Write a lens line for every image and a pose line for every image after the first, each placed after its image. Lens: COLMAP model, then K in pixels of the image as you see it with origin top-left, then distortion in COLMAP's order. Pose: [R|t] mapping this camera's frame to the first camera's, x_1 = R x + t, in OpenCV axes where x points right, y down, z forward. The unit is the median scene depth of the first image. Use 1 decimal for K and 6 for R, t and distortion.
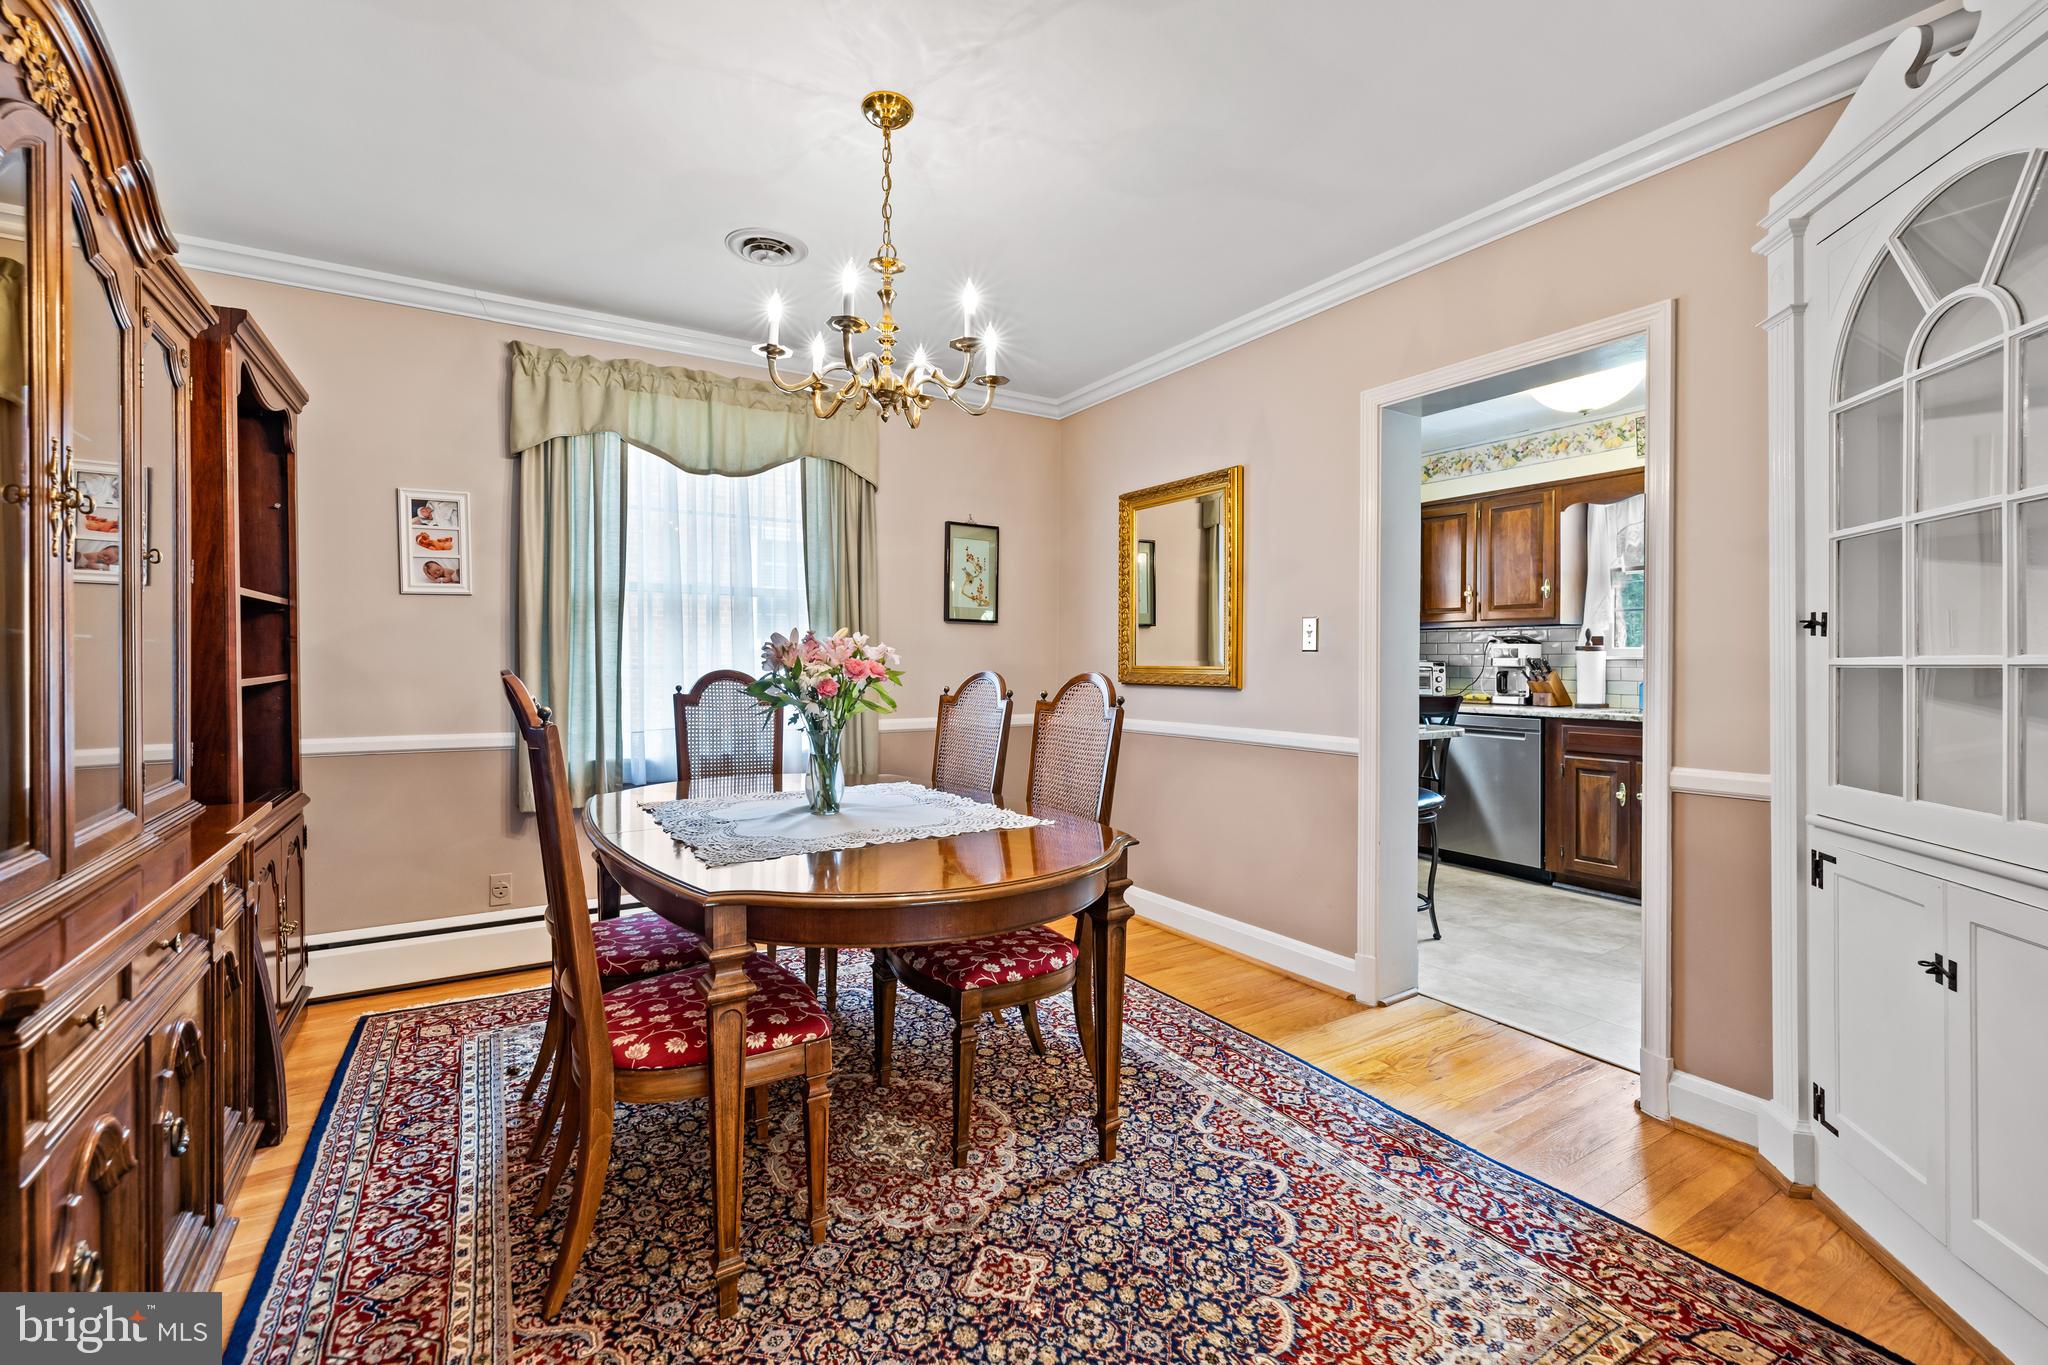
lens RADIAL K [[874.9, 0, 1017.0], [0, 874.9, 664.4], [0, 0, 1]] dist [0.001163, 0.000281]
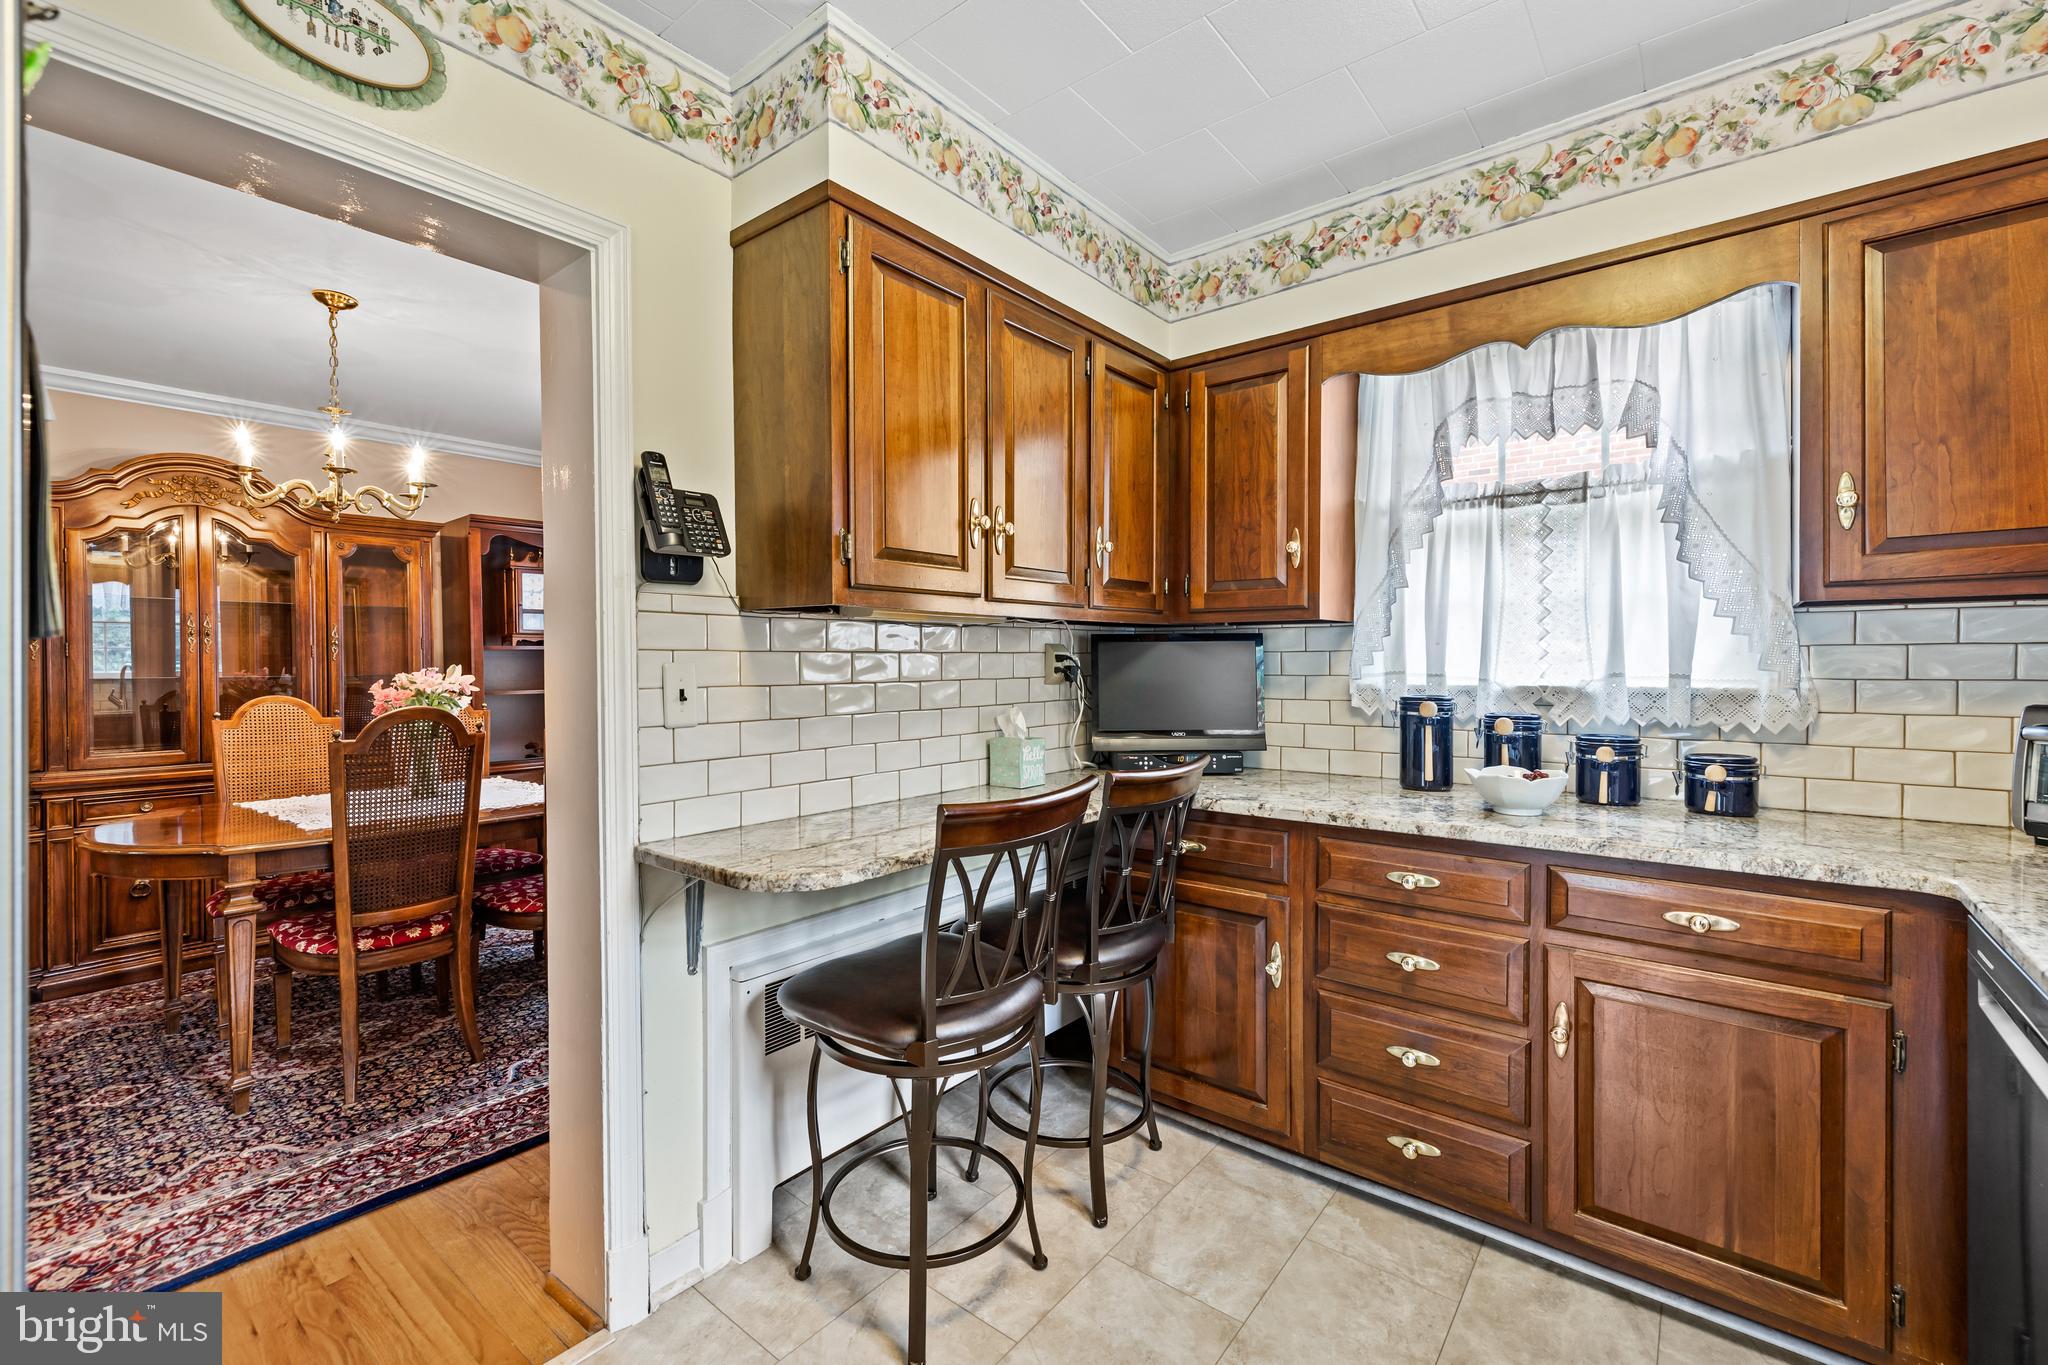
lens RADIAL K [[874.9, 0, 1008.1], [0, 874.9, 671.1], [0, 0, 1]] dist [0.001163, 0.000281]
pose [[0.327100, 0.006195, -0.944969, 0.662880], [0.000031, 0.999978, 0.006567, -0.020405], [0.944990, -0.002178, 0.327093, 0.673191]]
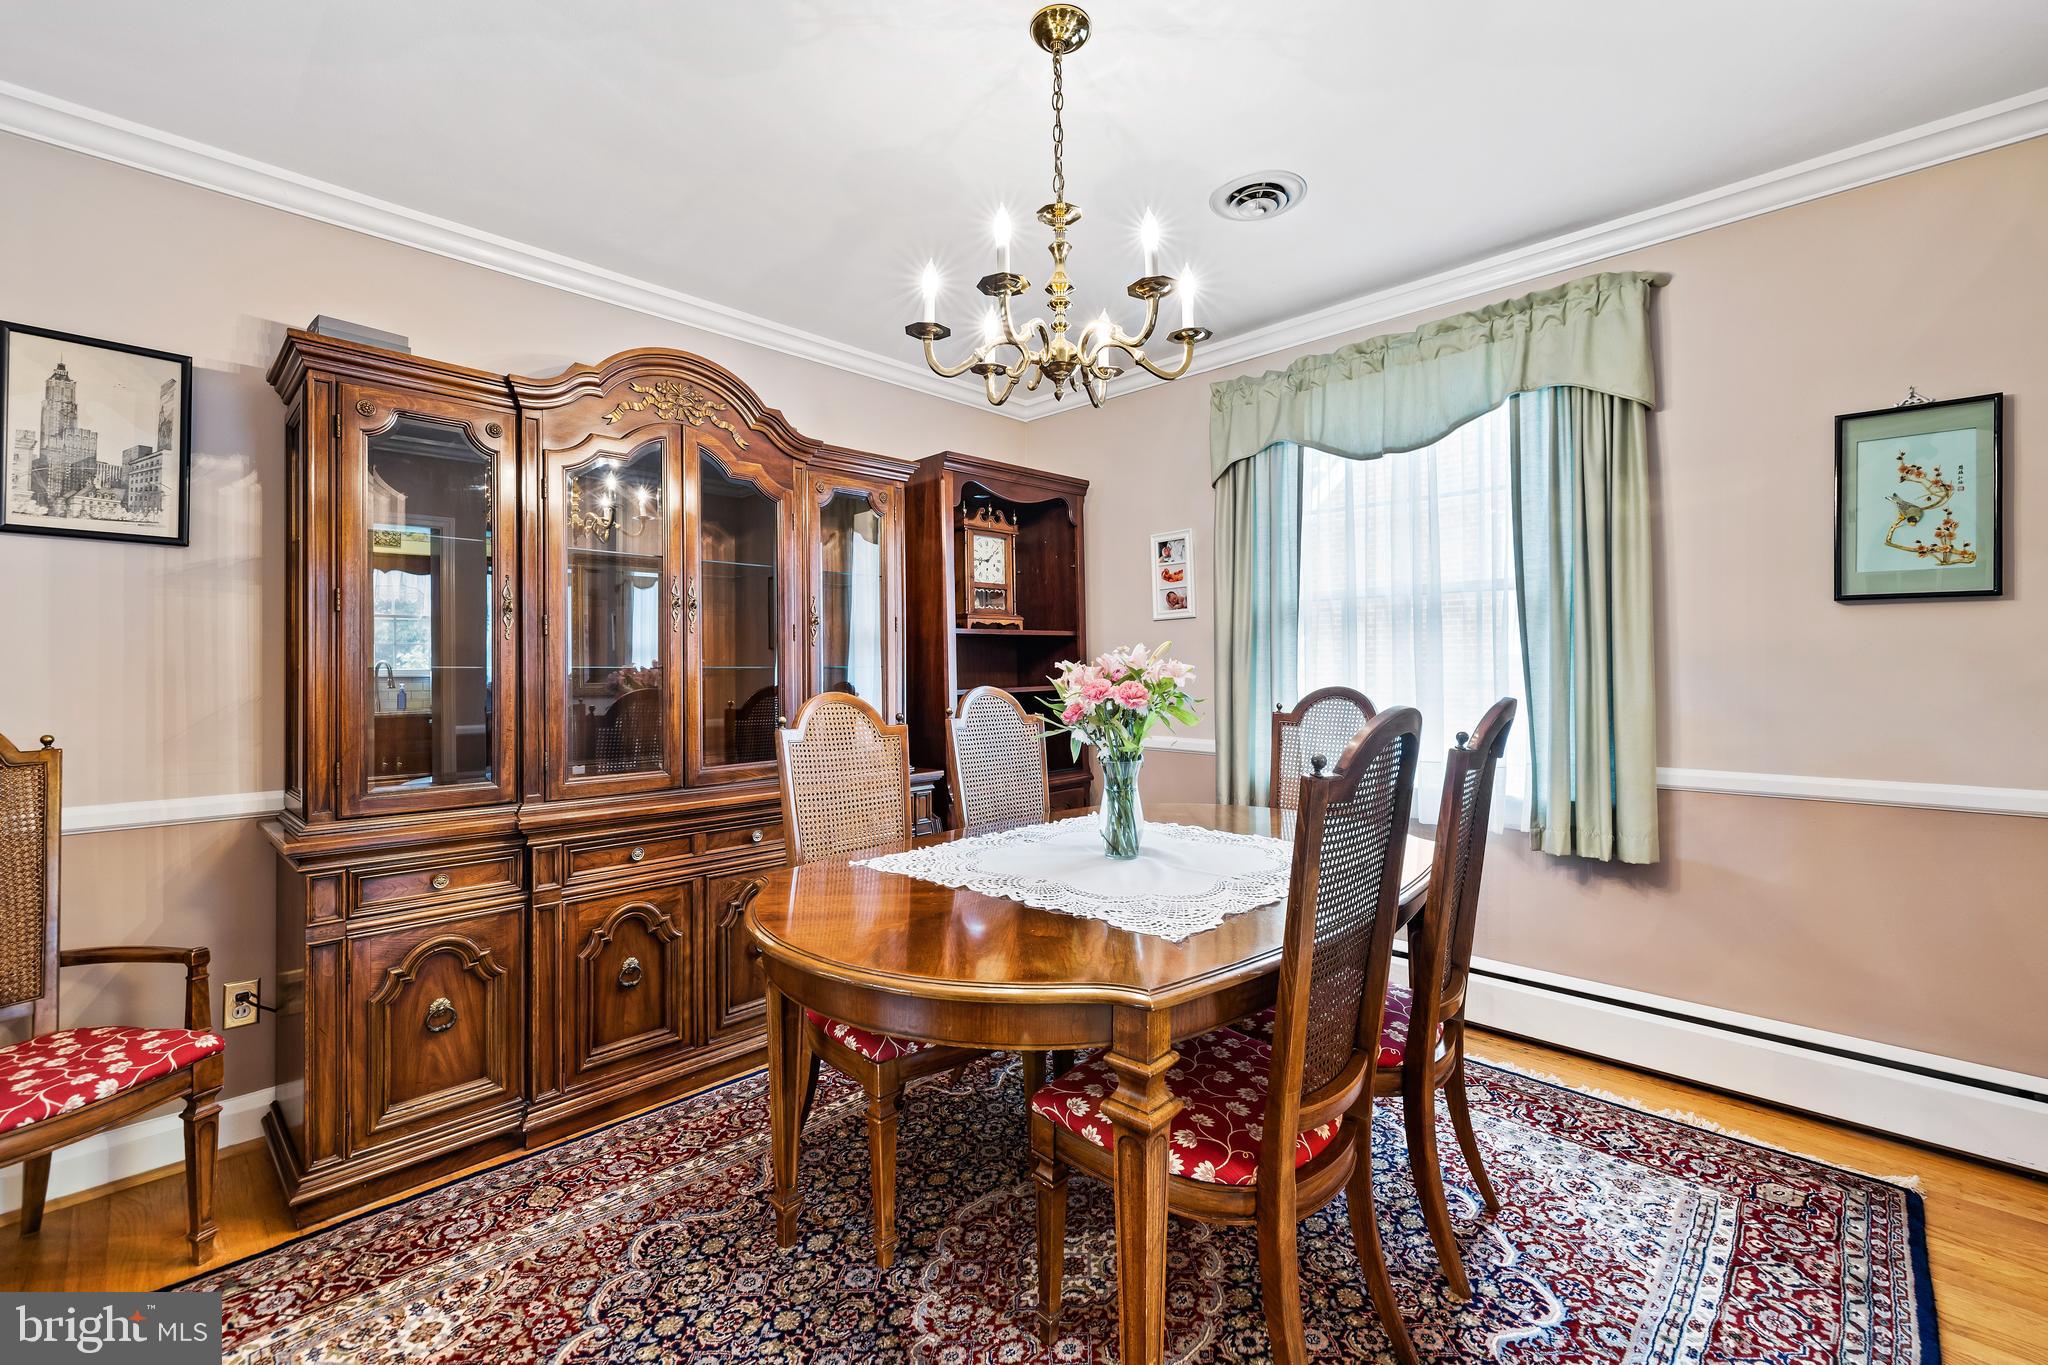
lens RADIAL K [[874.9, 0, 1006.2], [0, 874.9, 660.4], [0, 0, 1]] dist [0.001163, 0.000281]
pose [[0.236082, -0.012074, -0.971658, 0.282426], [0.003641, 0.999927, -0.011541, -0.007339], [0.971726, -0.000813, 0.236108, 0.323889]]
